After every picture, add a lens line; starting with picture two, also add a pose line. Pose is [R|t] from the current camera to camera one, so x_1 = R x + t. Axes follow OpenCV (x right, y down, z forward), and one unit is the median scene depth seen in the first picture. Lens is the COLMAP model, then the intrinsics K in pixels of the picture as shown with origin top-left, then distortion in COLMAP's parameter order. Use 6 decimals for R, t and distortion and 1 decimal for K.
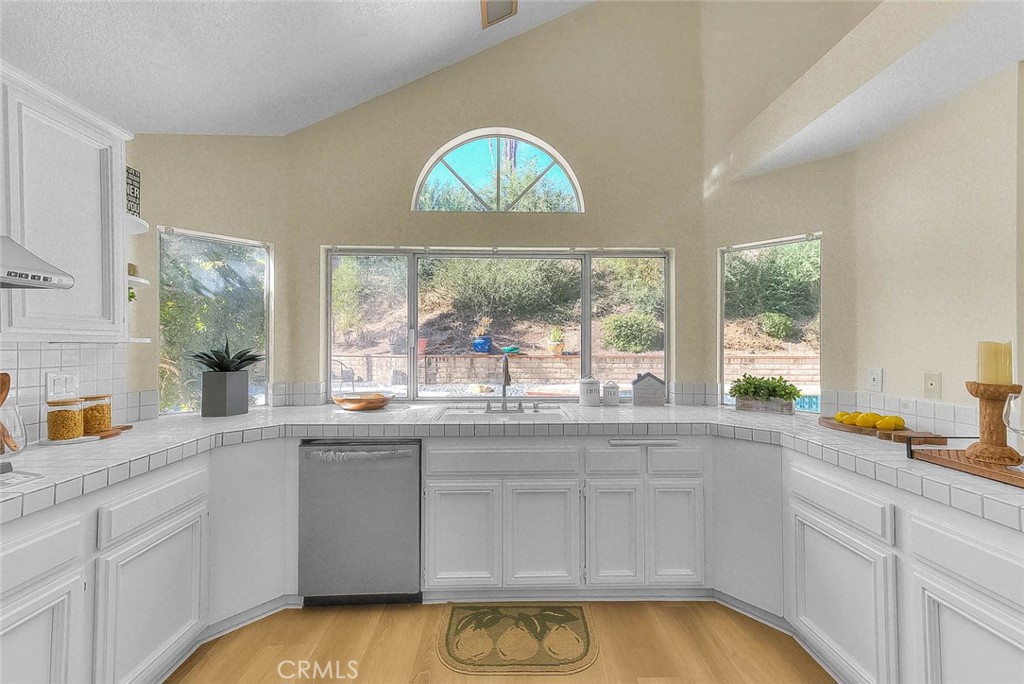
lens RADIAL K [[408.2, 0, 515.8], [0, 408.2, 342.9], [0, 0, 1]] dist [0.028480, -0.002720]
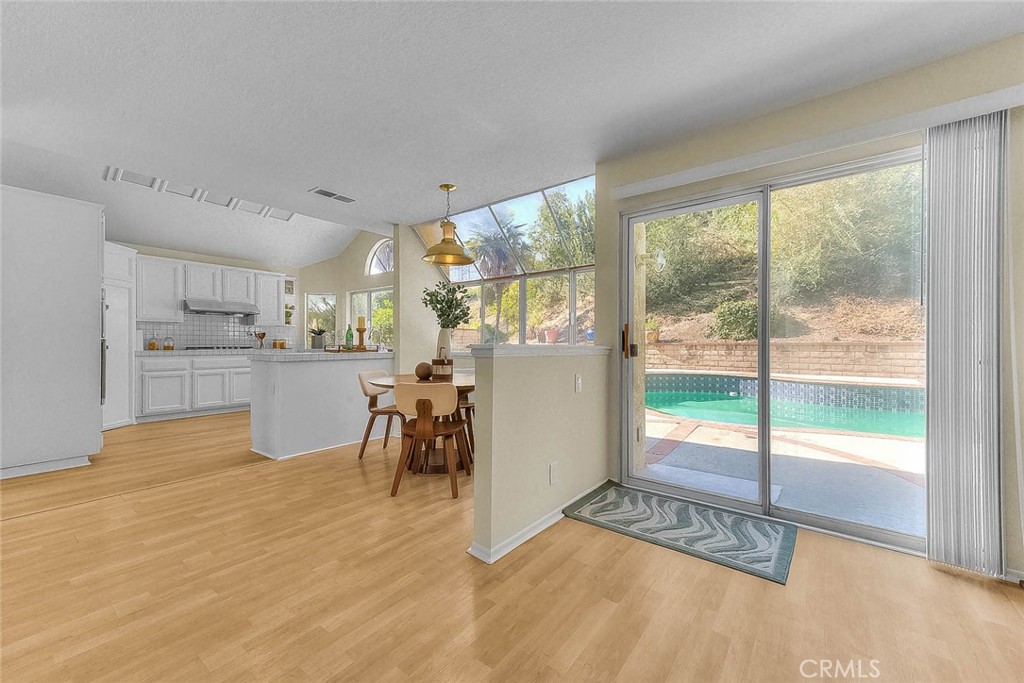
lens RADIAL K [[408.2, 0, 513.2], [0, 408.2, 345.2], [0, 0, 1]] dist [0.028480, -0.002720]
pose [[0.766382, 0.000948, -0.642385, 2.664336], [0.004914, 0.999961, 0.007339, 0.134177], [0.642367, -0.008782, 0.766347, -0.509731]]
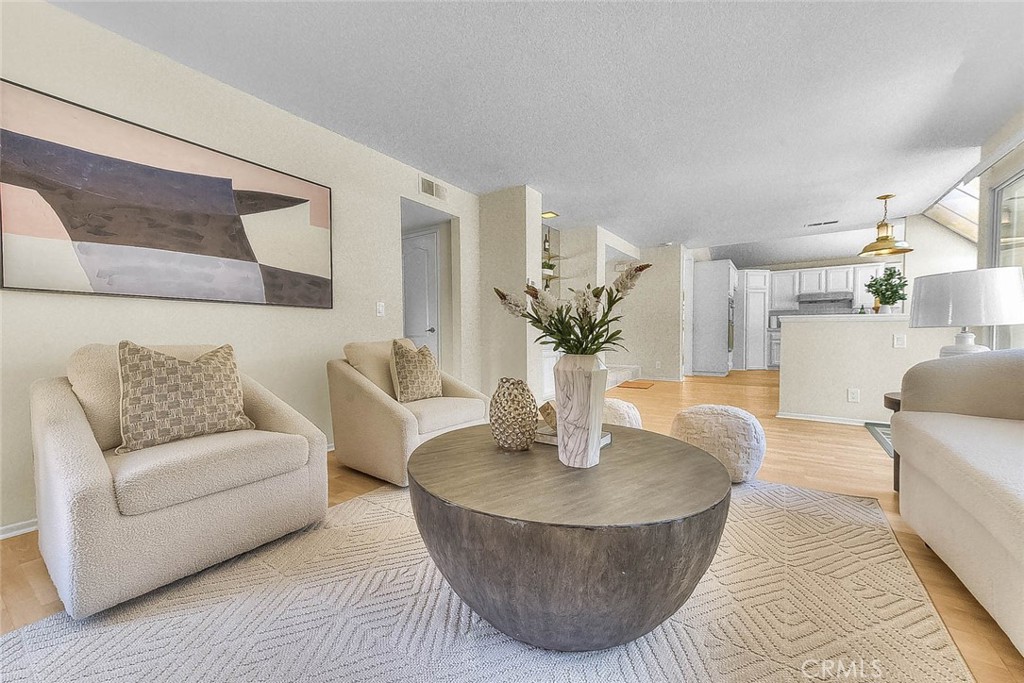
lens RADIAL K [[408.2, 0, 500.5], [0, 408.2, 341.7], [0, 0, 1]] dist [0.028480, -0.002720]
pose [[-0.590693, 0.016181, -0.806734, 4.423458], [0.014764, 0.999848, 0.009245, 0.235355], [0.806761, -0.006450, -0.590842, 0.229057]]
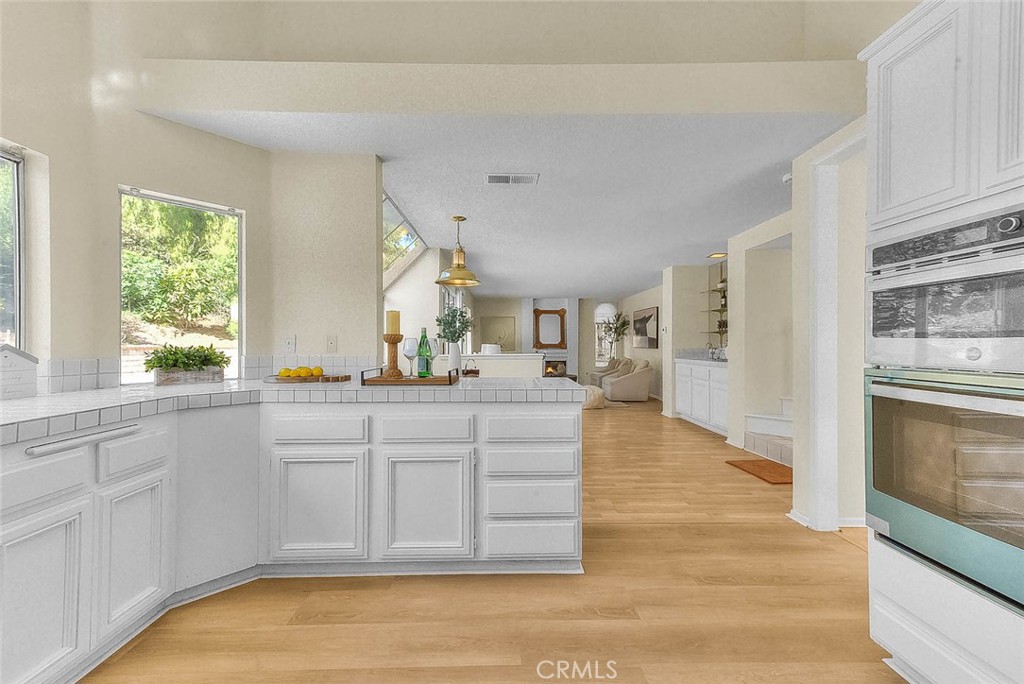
lens RADIAL K [[408.2, 0, 511.7], [0, 408.2, 348.6], [0, 0, 1]] dist [0.028480, -0.002720]
pose [[0.002422, -0.010698, 0.999940, -0.367691], [-0.008576, 0.999906, 0.010718, 0.082348], [-0.999960, -0.008602, 0.002330, 0.315530]]
